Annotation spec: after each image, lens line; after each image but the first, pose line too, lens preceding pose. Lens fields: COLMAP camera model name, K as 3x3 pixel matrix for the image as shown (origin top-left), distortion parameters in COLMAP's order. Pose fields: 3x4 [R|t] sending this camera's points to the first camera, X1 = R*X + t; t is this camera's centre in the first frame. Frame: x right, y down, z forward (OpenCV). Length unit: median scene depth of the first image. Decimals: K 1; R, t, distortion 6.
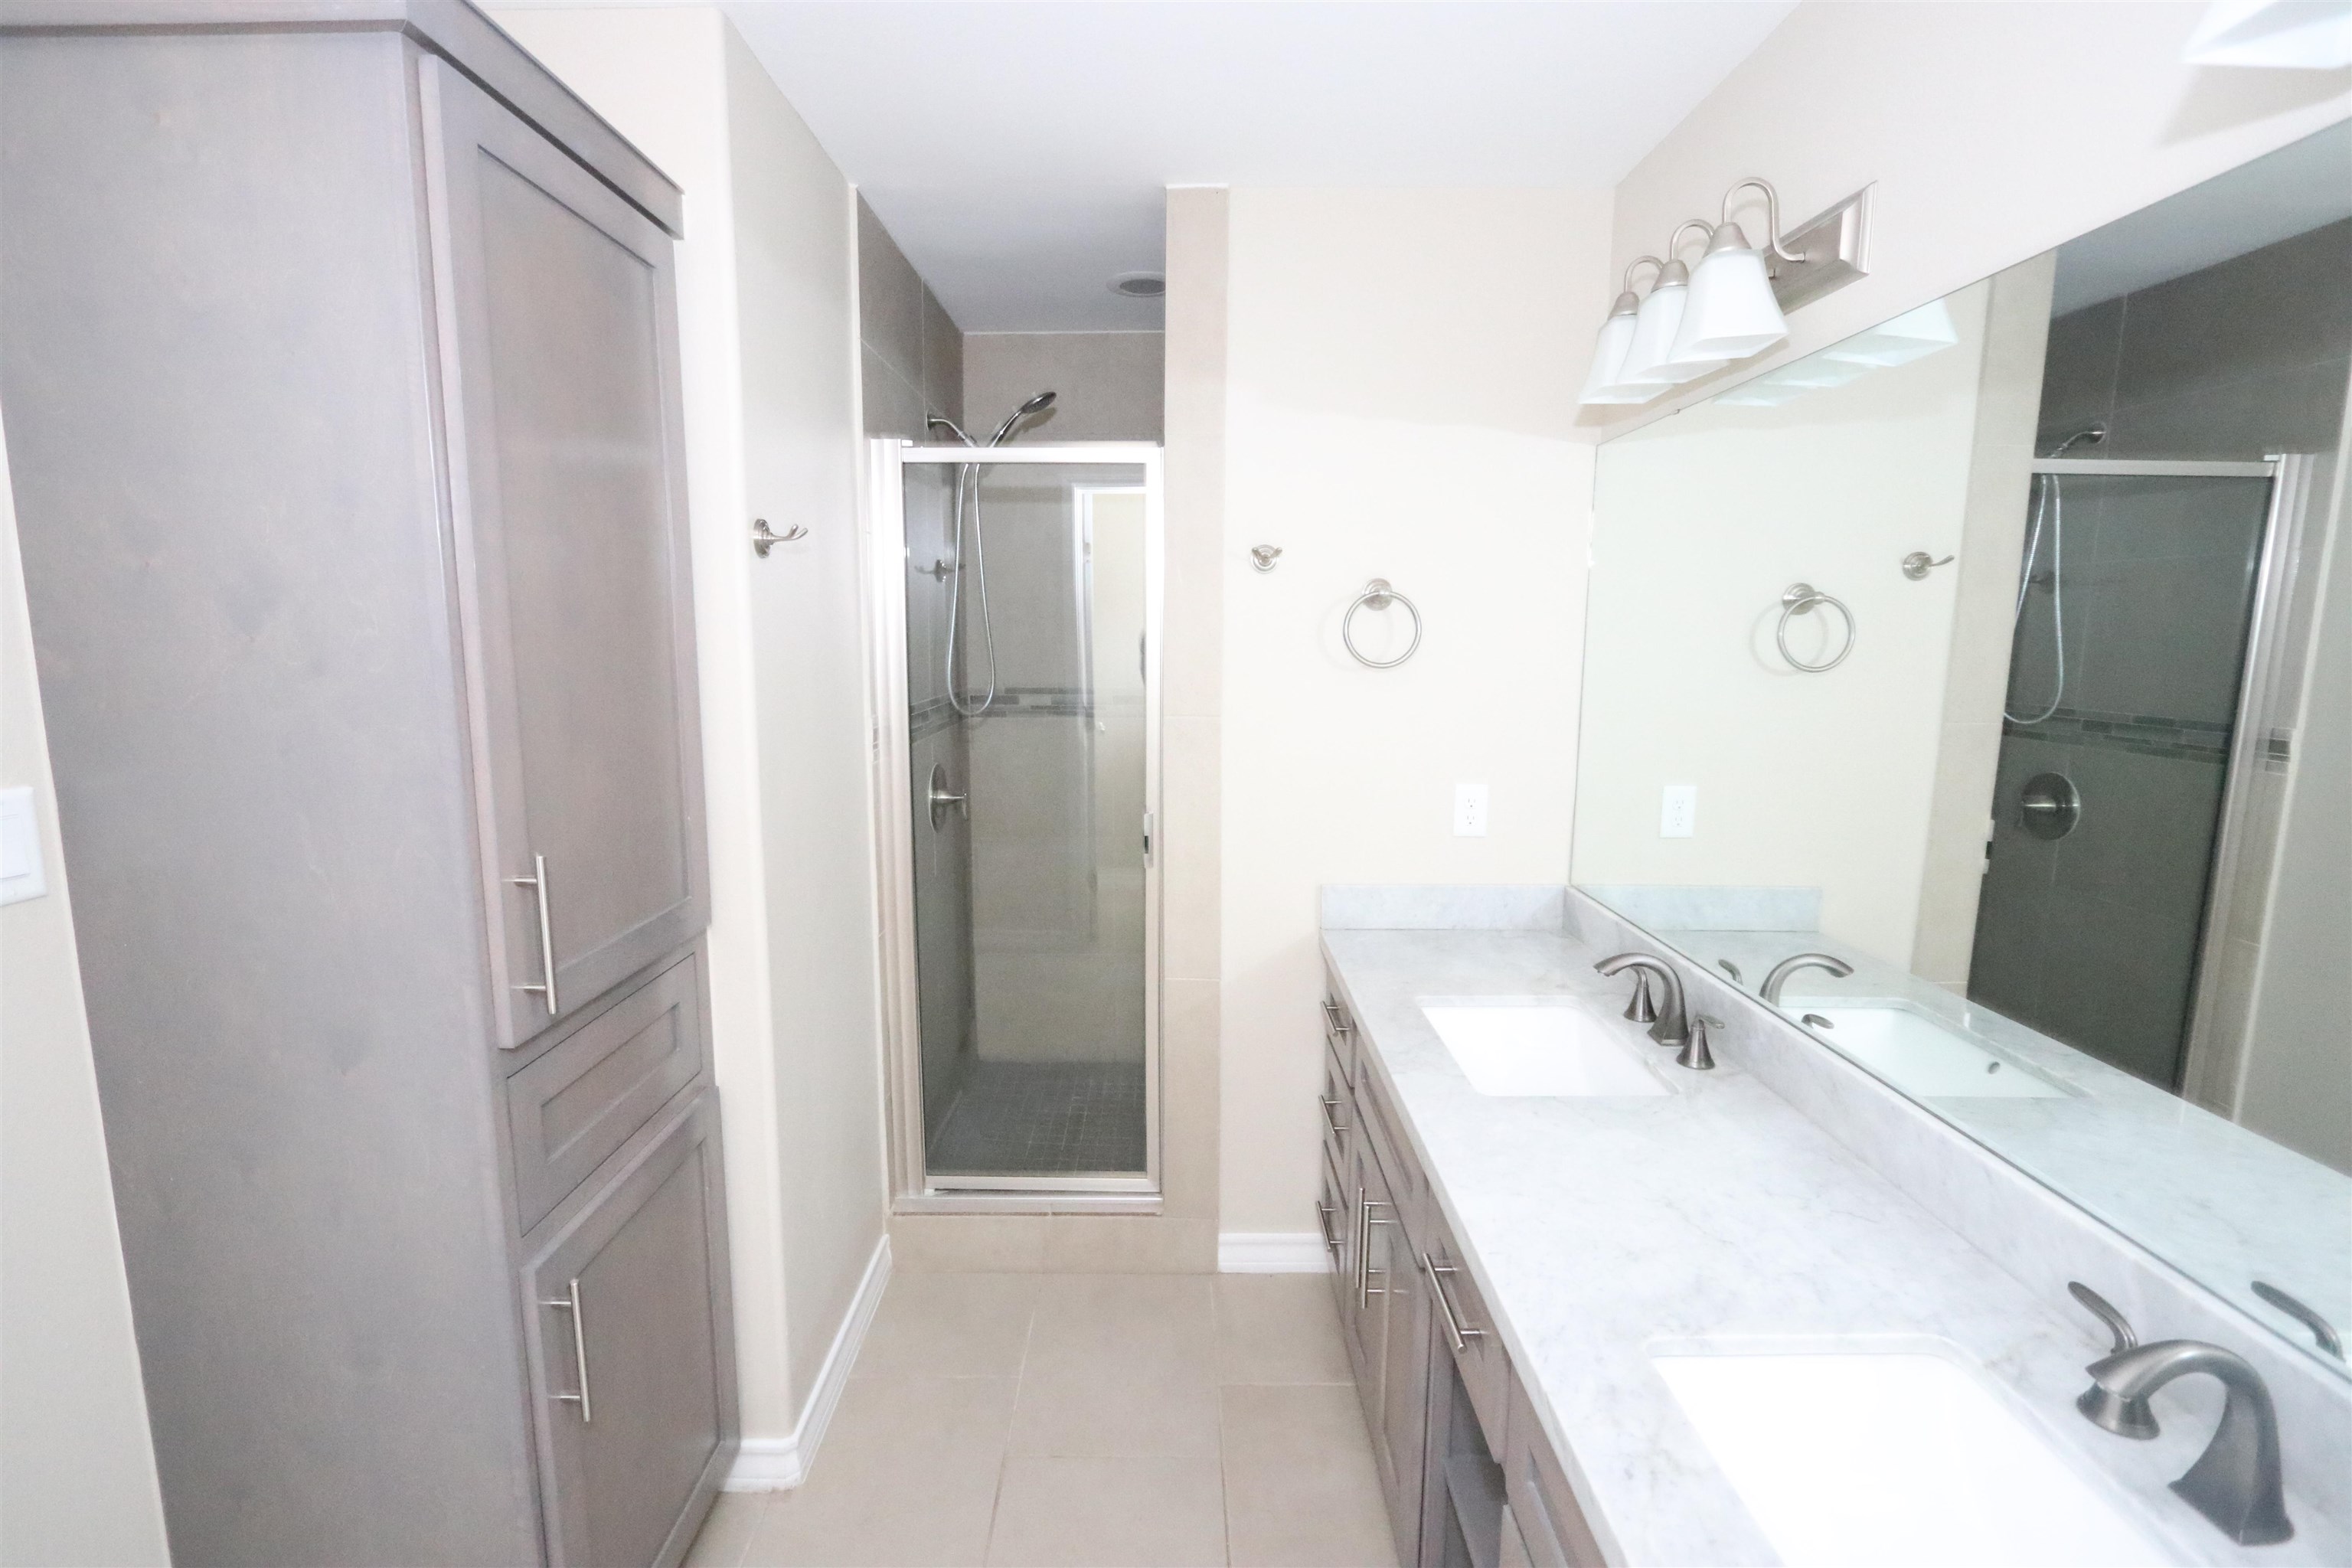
lens RADIAL K [[1080.5, 0, 1167.2], [0, 1080.5, 791.9], [0, 0, 1]] dist [-0.019261, 0.000180]
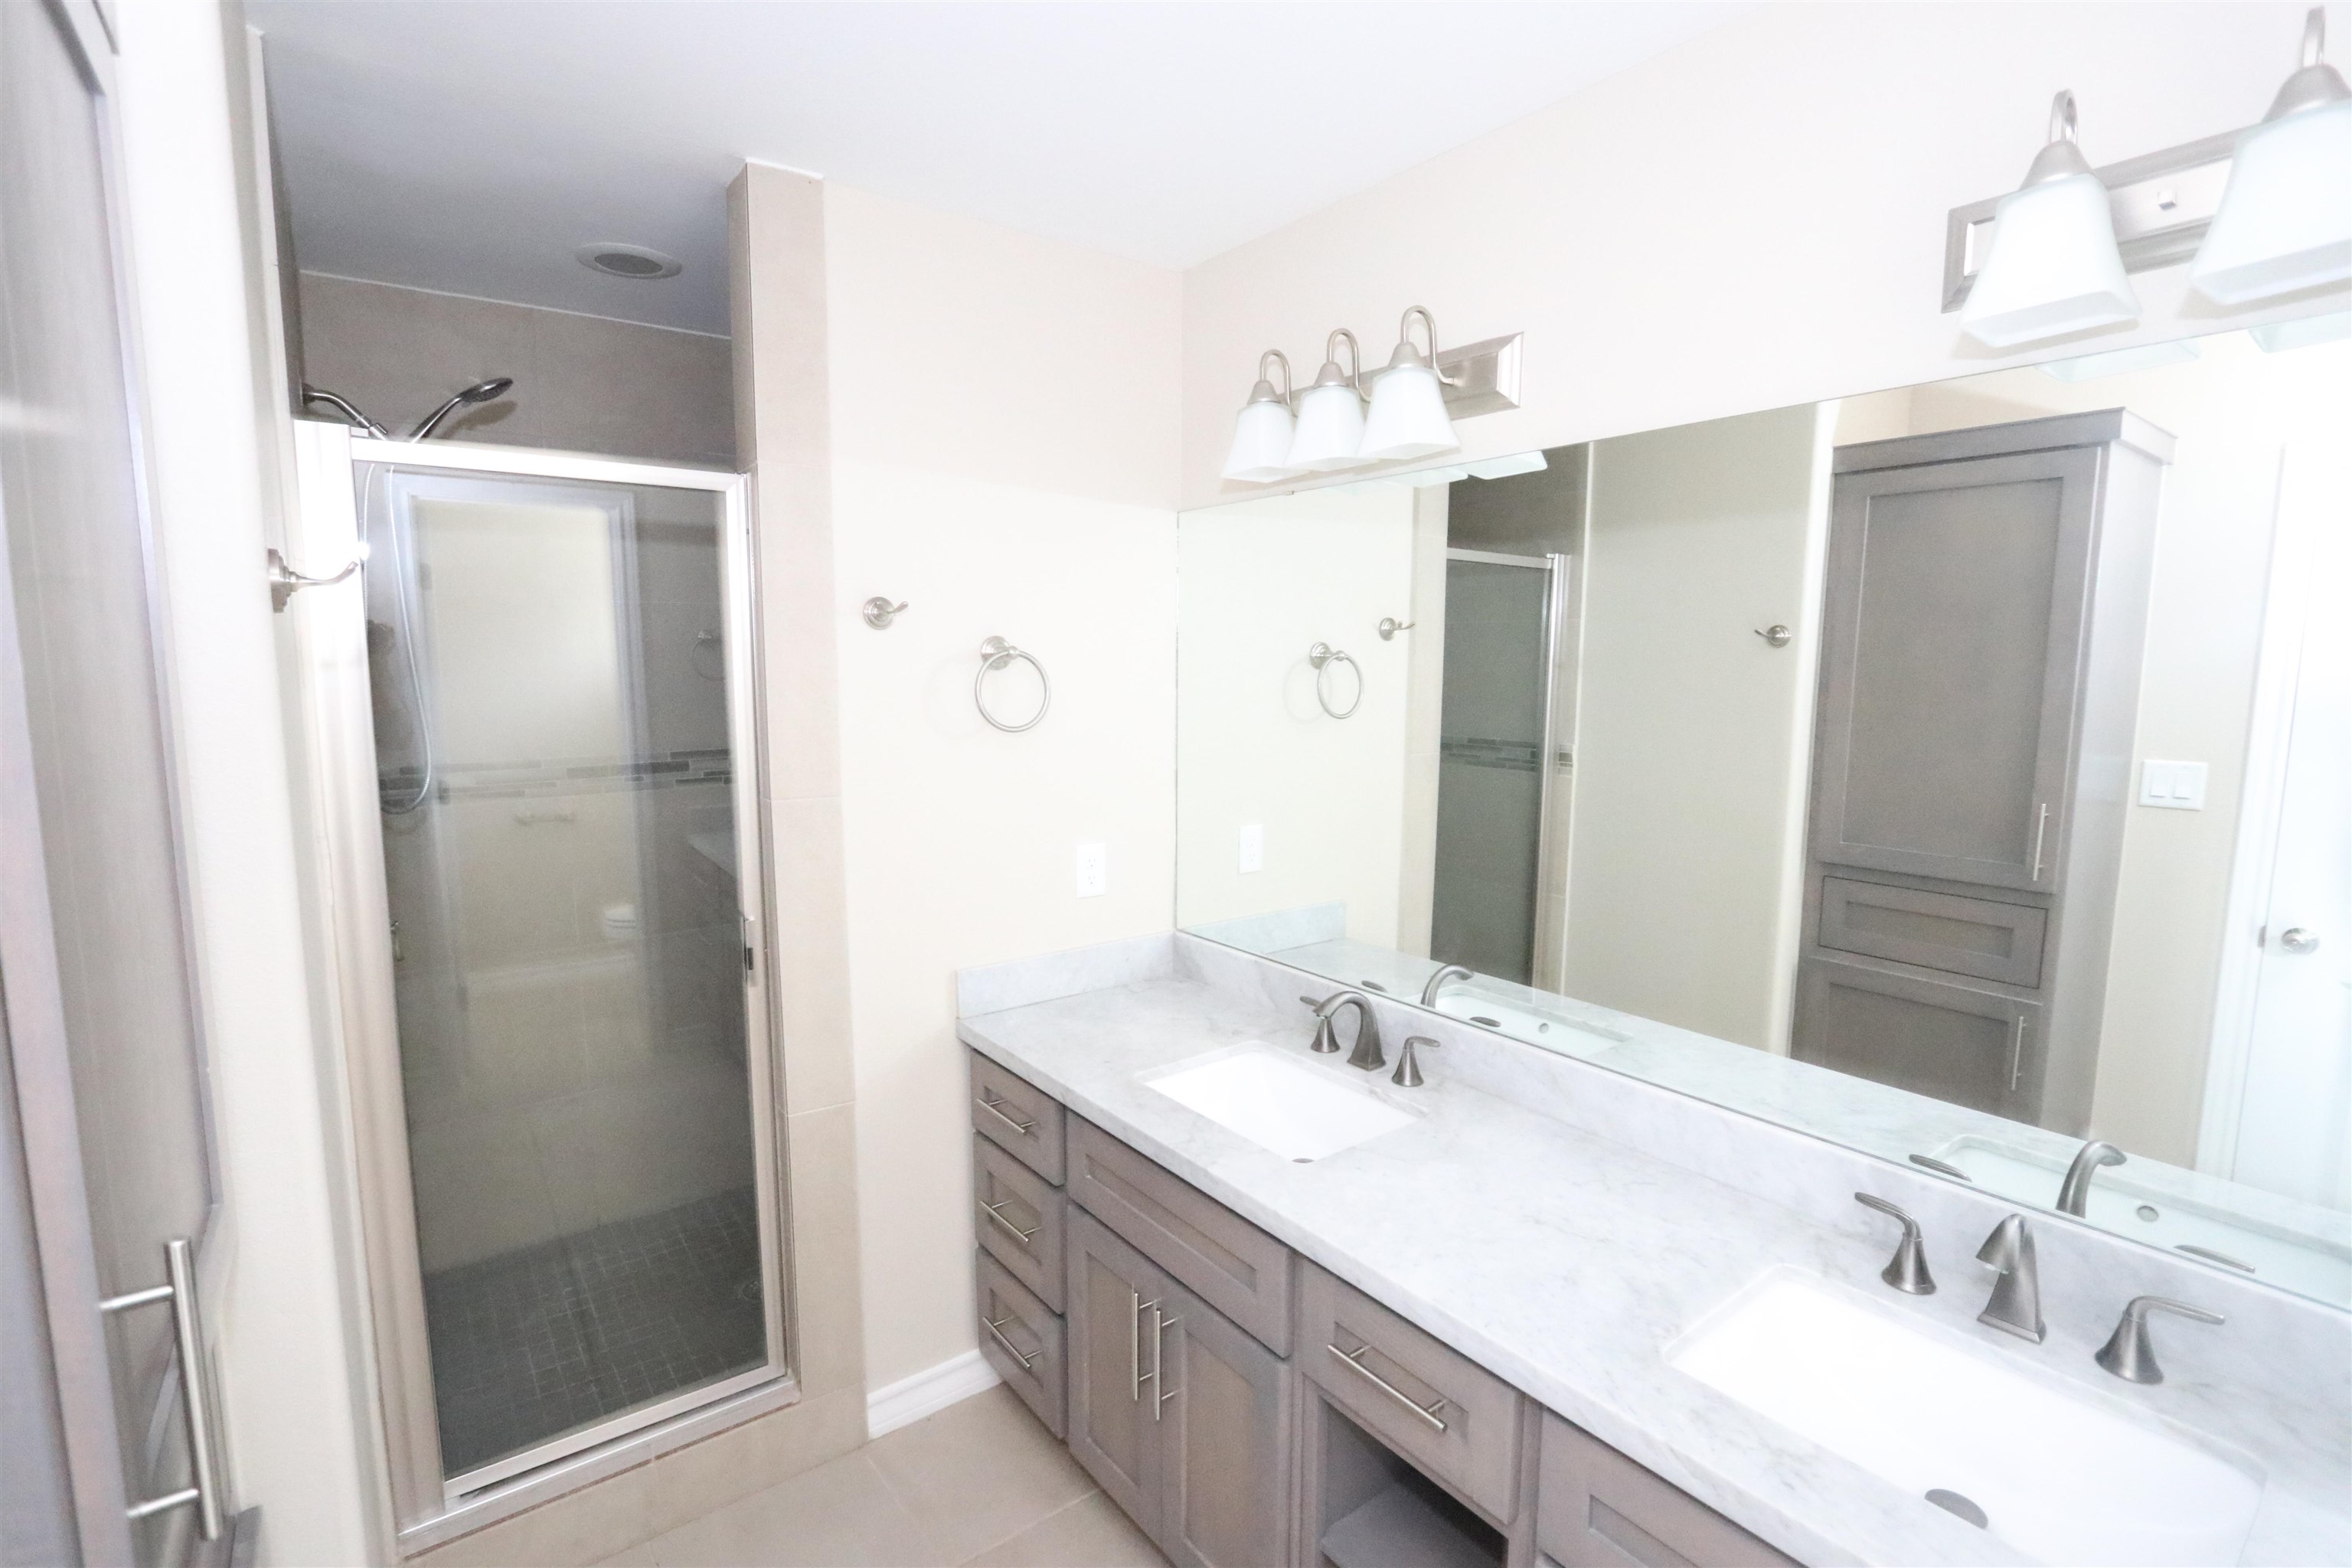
lens RADIAL K [[1075.5, 0, 1169.4], [0, 1075.5, 795.0], [0, 0, 1]] dist [-0.017823, 0.000589]
pose [[0.796247, -0.077904, 0.599935, -0.250147], [0.090566, 0.995849, 0.009113, -0.054731], [-0.598155, 0.047078, 0.799997, 0.167119]]
